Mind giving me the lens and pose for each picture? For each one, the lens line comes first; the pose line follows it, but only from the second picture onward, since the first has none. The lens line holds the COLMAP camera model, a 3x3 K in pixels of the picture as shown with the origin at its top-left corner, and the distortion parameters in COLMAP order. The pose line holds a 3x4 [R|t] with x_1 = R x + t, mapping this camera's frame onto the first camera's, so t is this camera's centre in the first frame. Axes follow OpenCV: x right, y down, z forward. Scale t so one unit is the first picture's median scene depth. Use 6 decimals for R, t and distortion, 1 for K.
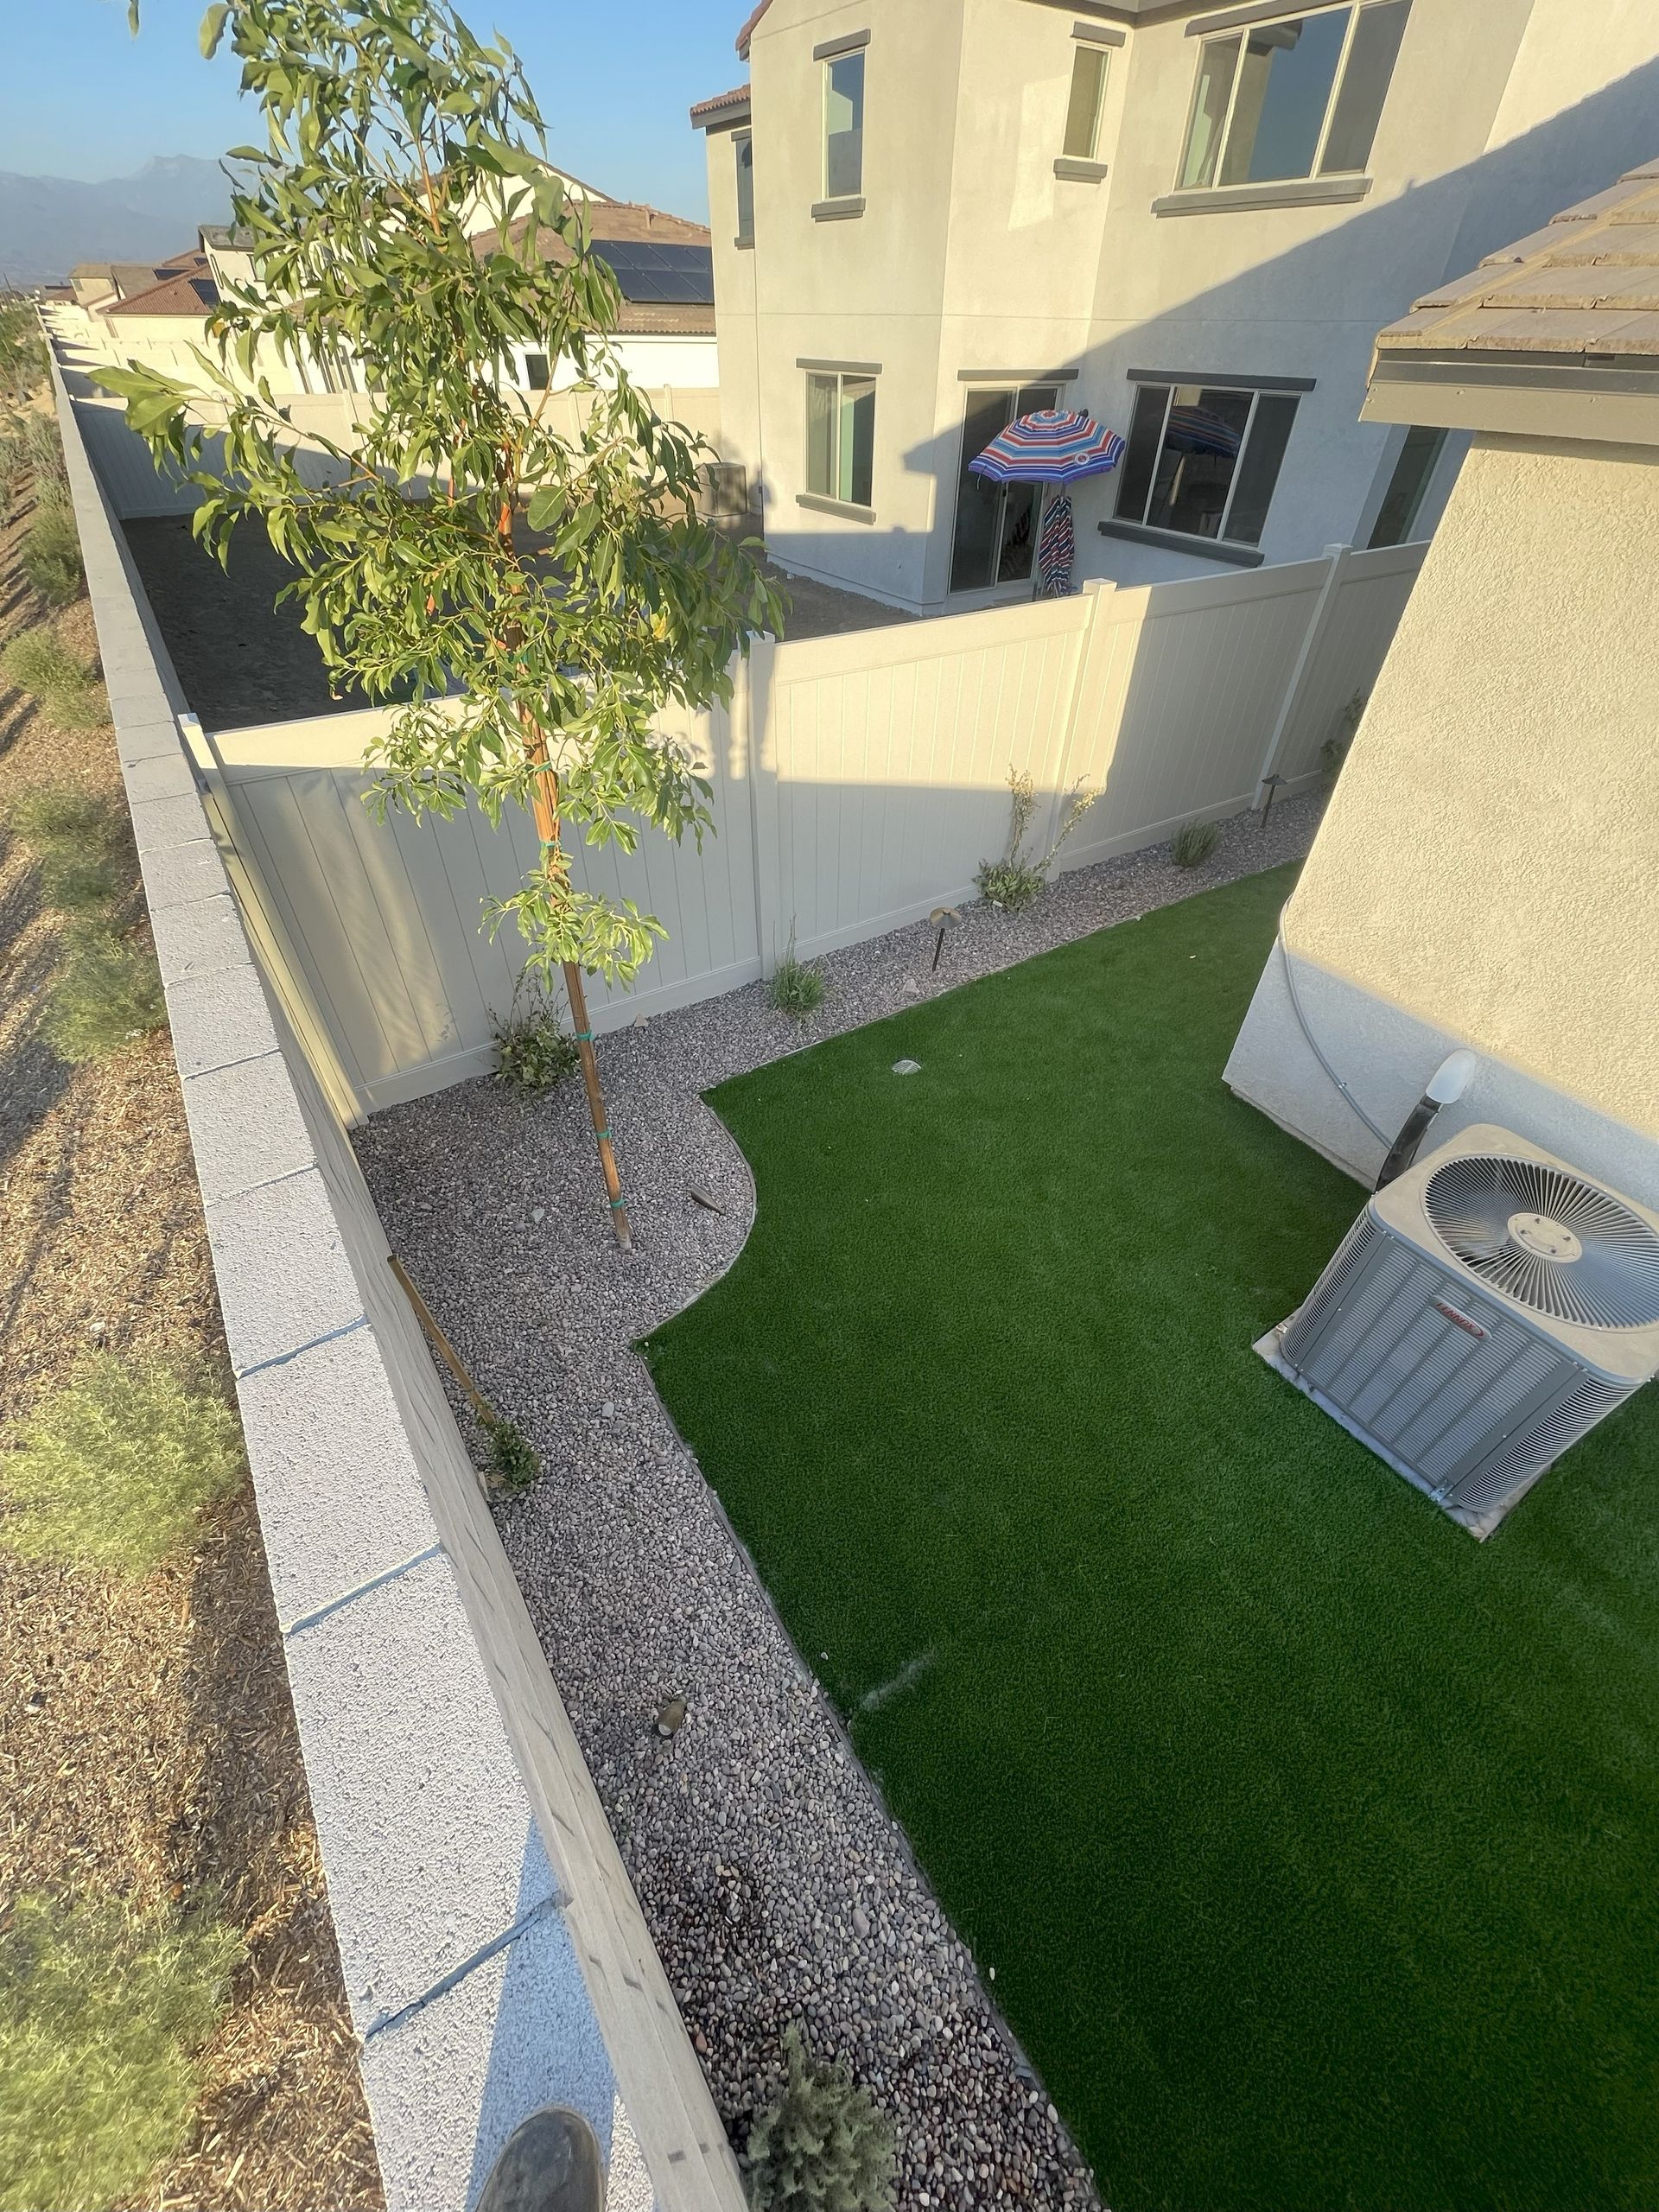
lens RADIAL K [[899.2, 0, 815.2], [0, 899.2, 1092.8], [0, 0, 1]] dist [-0.001609, 0.000988]
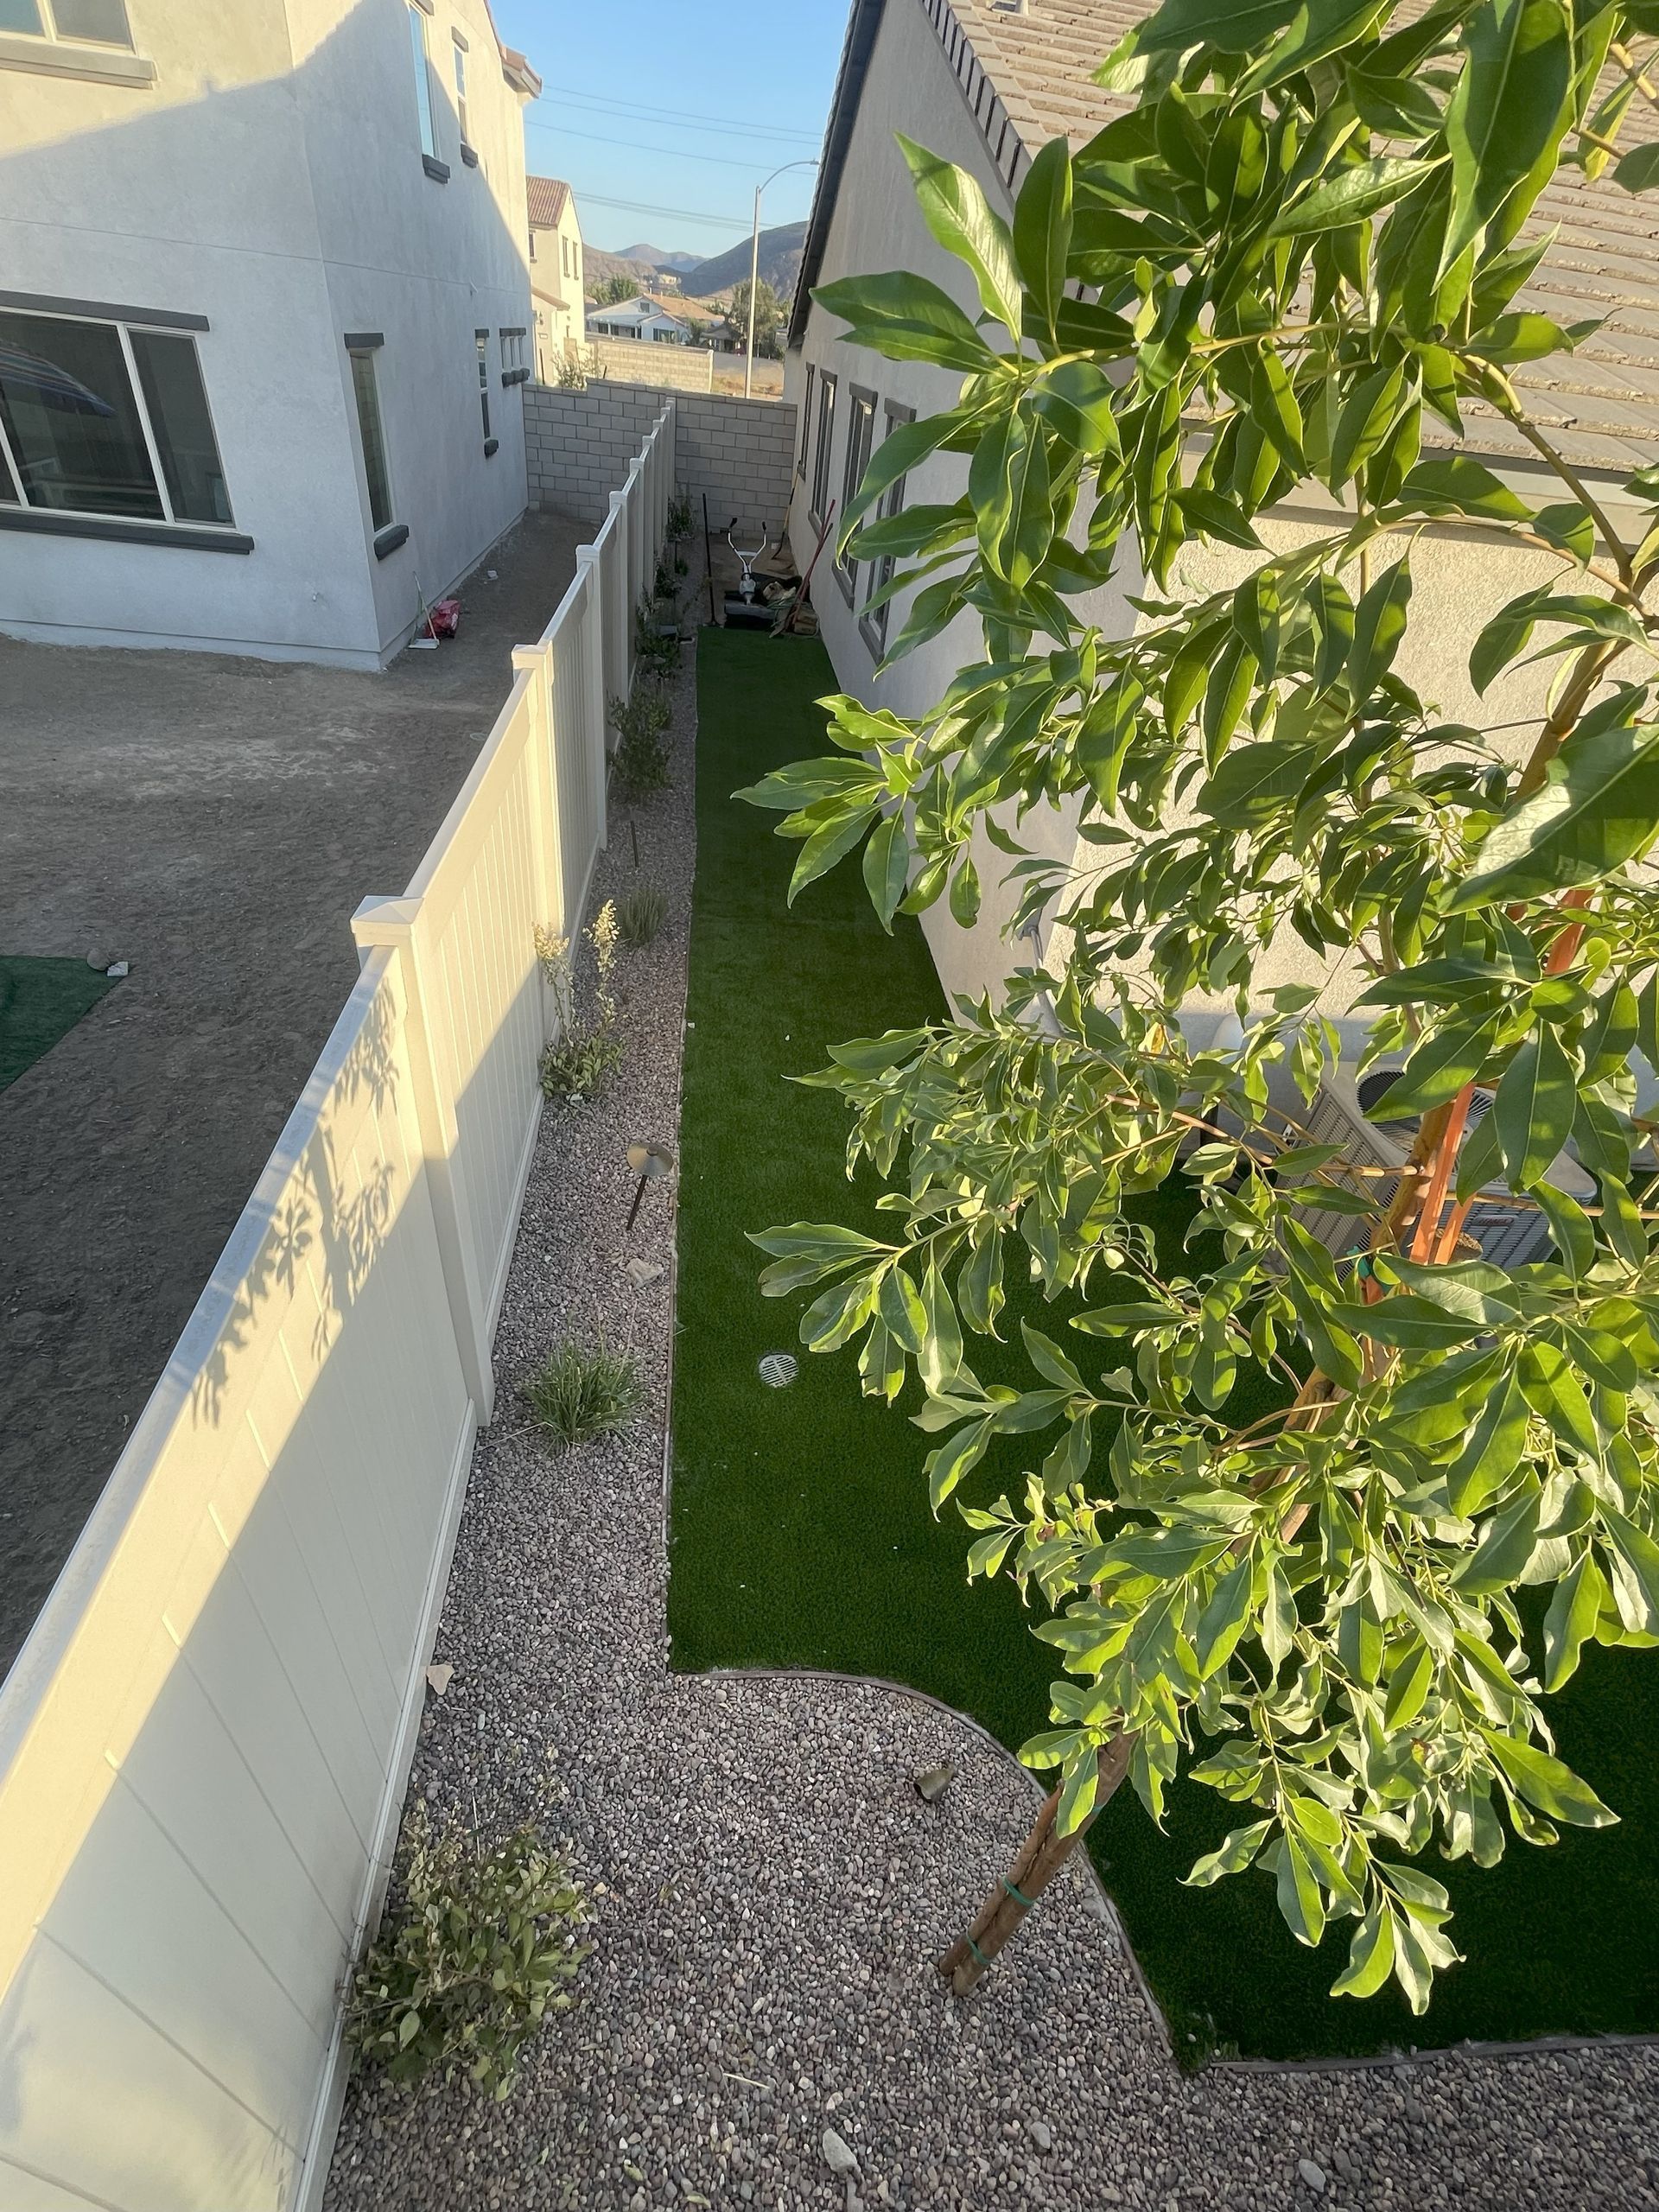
lens RADIAL K [[1012.5, 0, 825.6], [0, 1012.5, 1099.2], [0, 0, 1]] dist [-0.002358, 0.001945]
pose [[0.469376, -0.502464, 0.726096, -0.403029], [0.495442, 0.830534, 0.254463, -0.449897], [-0.730906, 0.240299, 0.638774, 0.502223]]
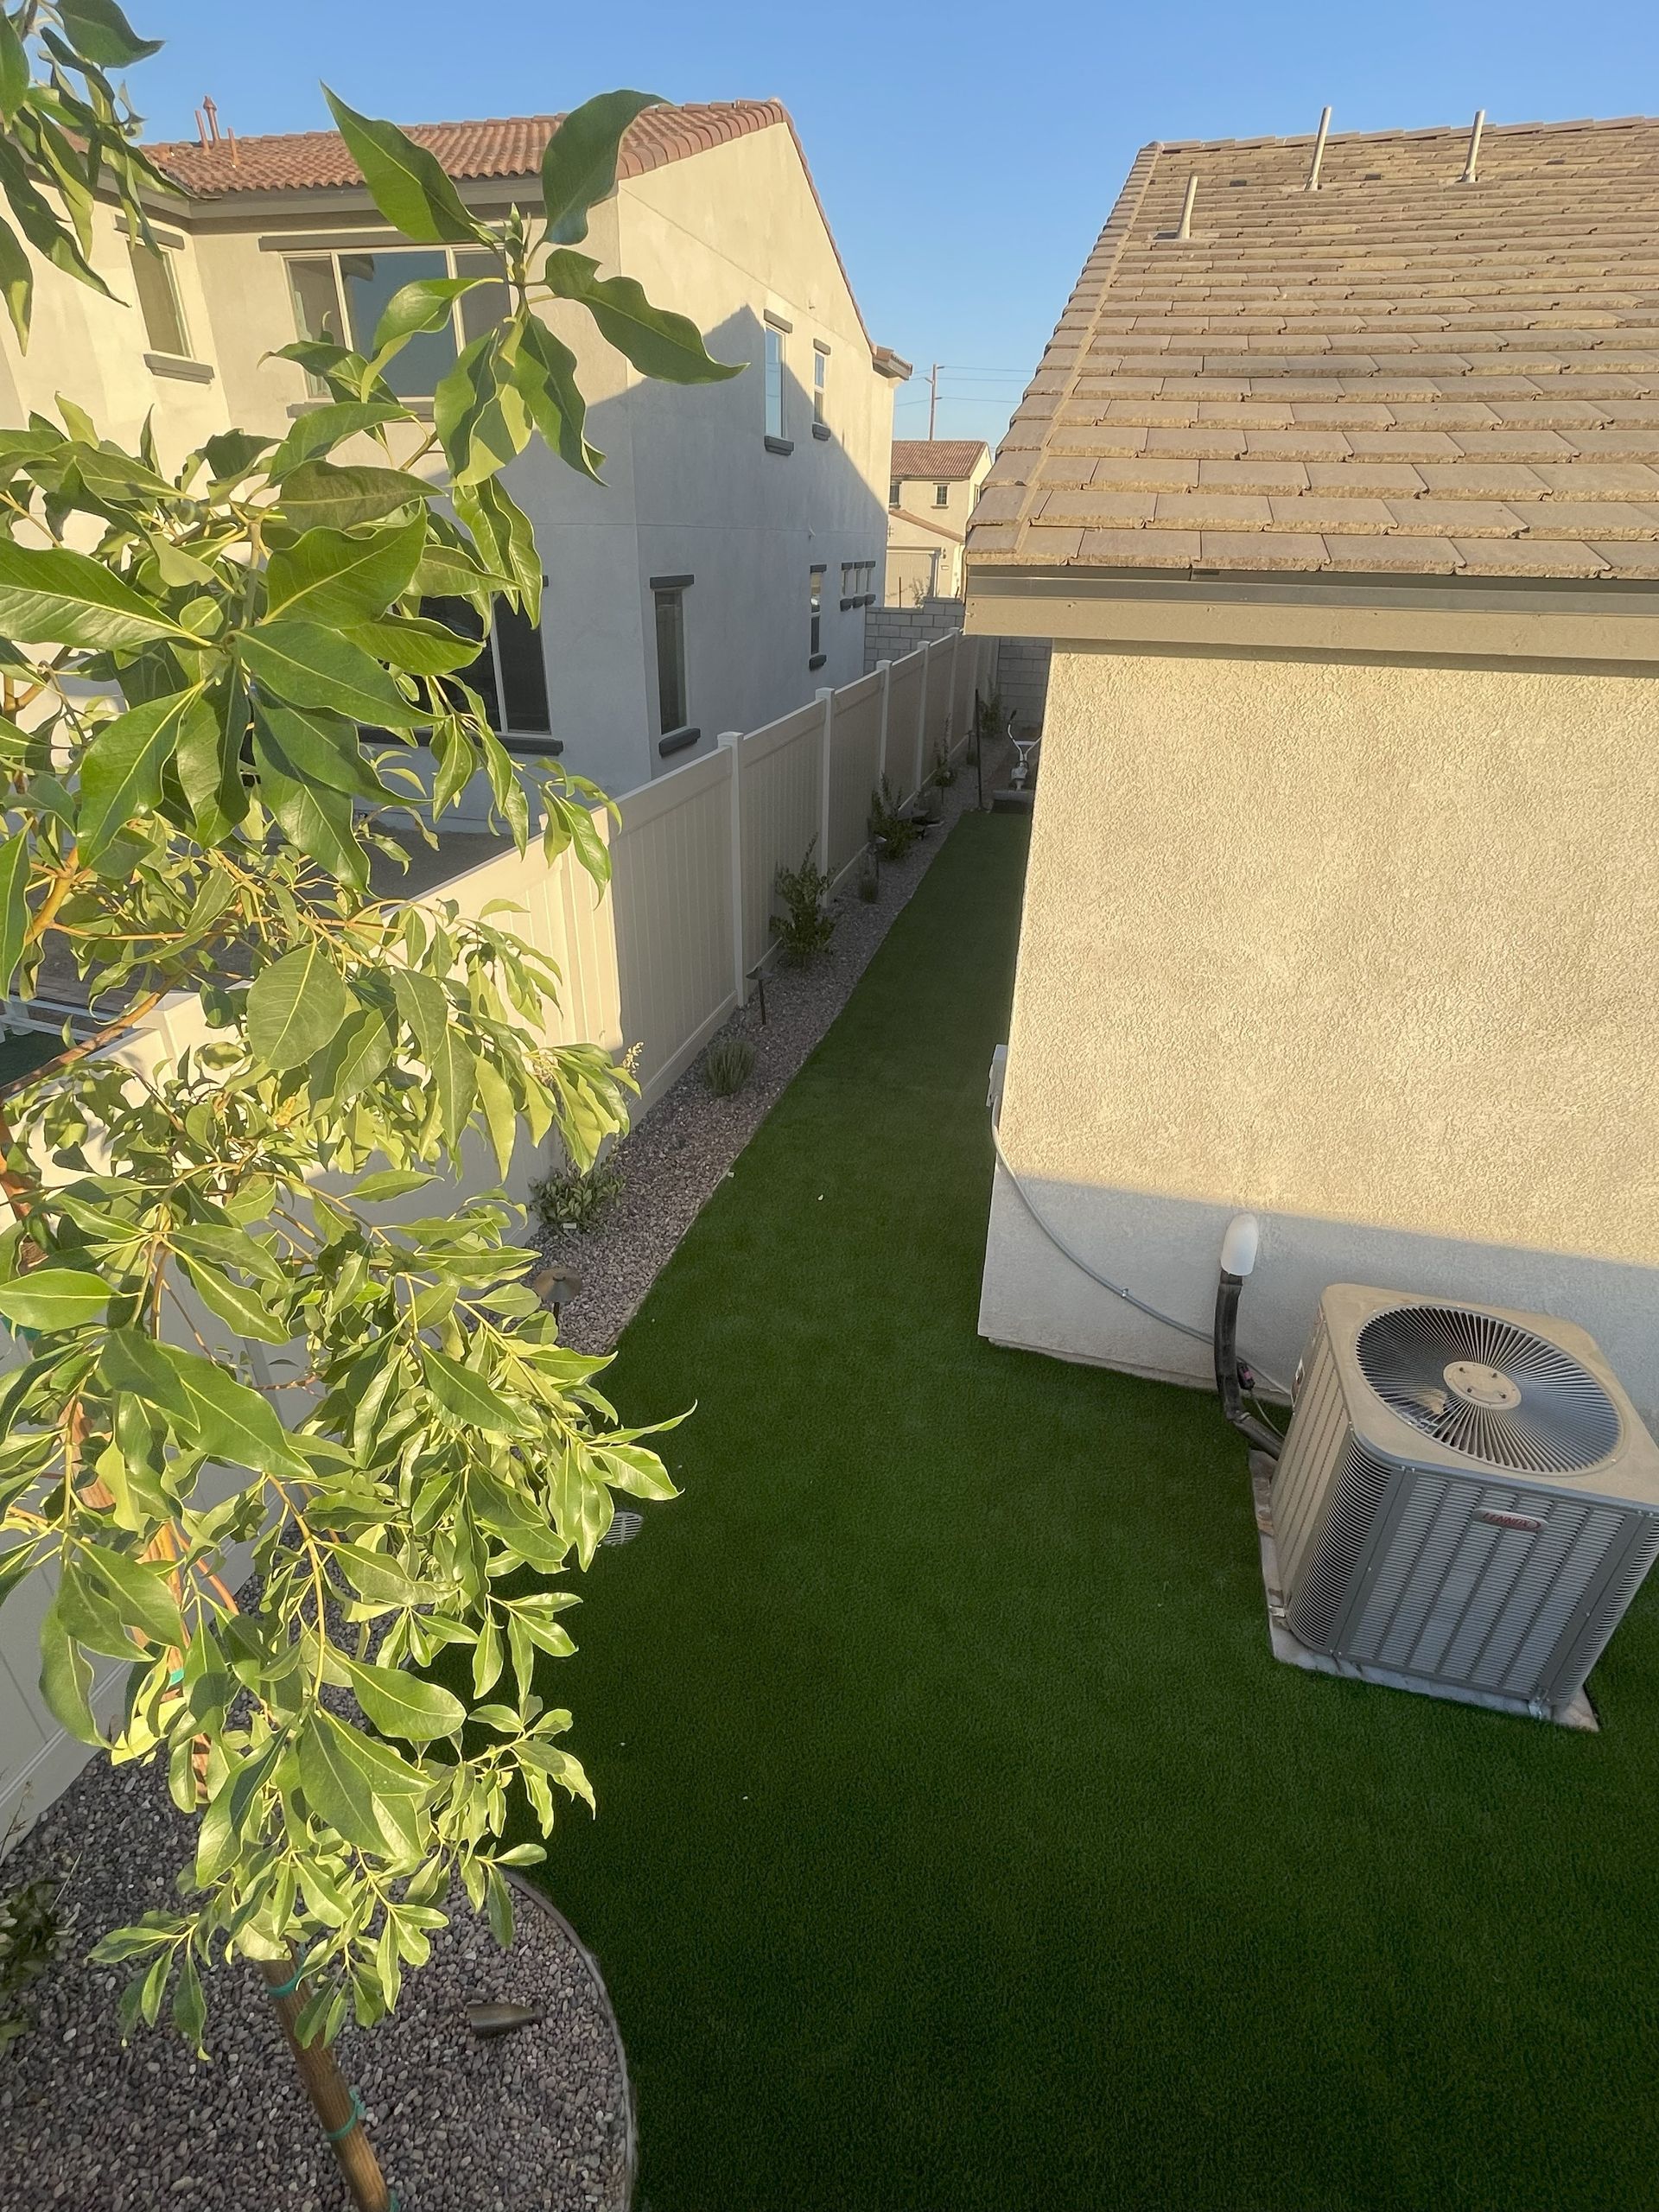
lens RADIAL K [[1089.6, 0, 825.4], [0, 1089.6, 1091.1], [0, 0, 1]] dist [-0.004061, 0.002478]
pose [[0.740816, -0.305804, 0.598060, -0.187898], [0.431173, 0.899204, -0.074306, -0.221413], [-0.515055, 0.312914, 0.797999, 0.244191]]
